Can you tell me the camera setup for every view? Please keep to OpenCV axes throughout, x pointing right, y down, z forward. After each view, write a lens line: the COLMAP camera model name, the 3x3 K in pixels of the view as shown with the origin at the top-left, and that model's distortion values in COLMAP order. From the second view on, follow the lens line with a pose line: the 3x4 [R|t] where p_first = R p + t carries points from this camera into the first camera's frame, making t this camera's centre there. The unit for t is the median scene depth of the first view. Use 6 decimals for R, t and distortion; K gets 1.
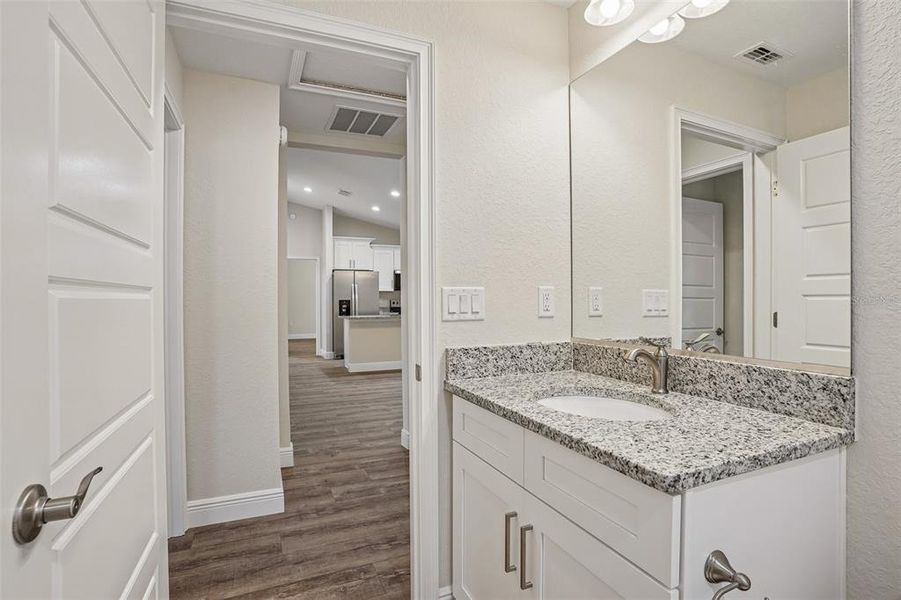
lens RADIAL K [[444.8, 0, 450.8], [0, 444.8, 302.2], [0, 0, 1]] dist [-0.020424, 0.003925]
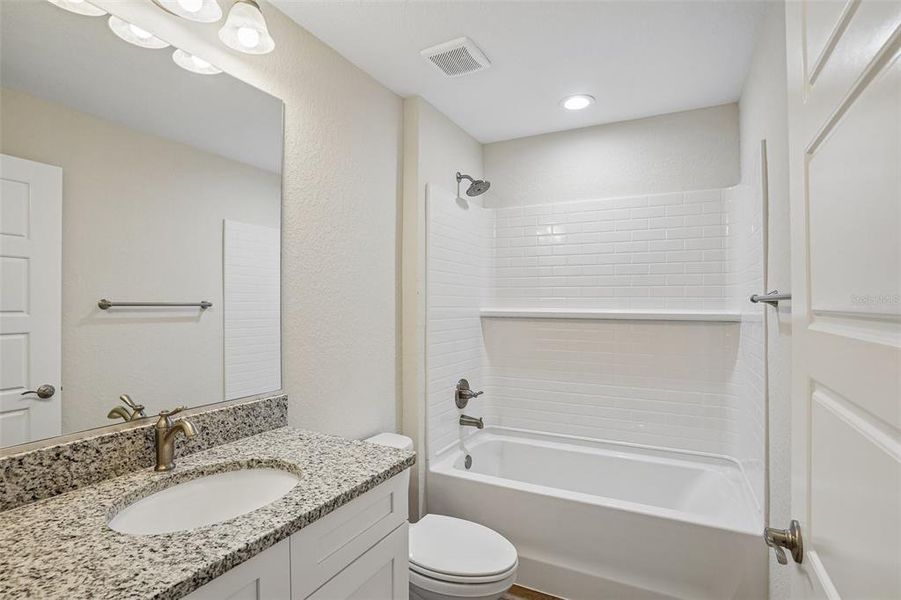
lens RADIAL K [[444.8, 0, 453.9], [0, 444.8, 299.1], [0, 0, 1]] dist [-0.020424, 0.003925]
pose [[-0.620155, 0.004908, 0.784464, -0.703698], [0.002320, 0.999988, -0.004422, -0.156611], [-0.784476, -0.000922, -0.620158, 1.346419]]
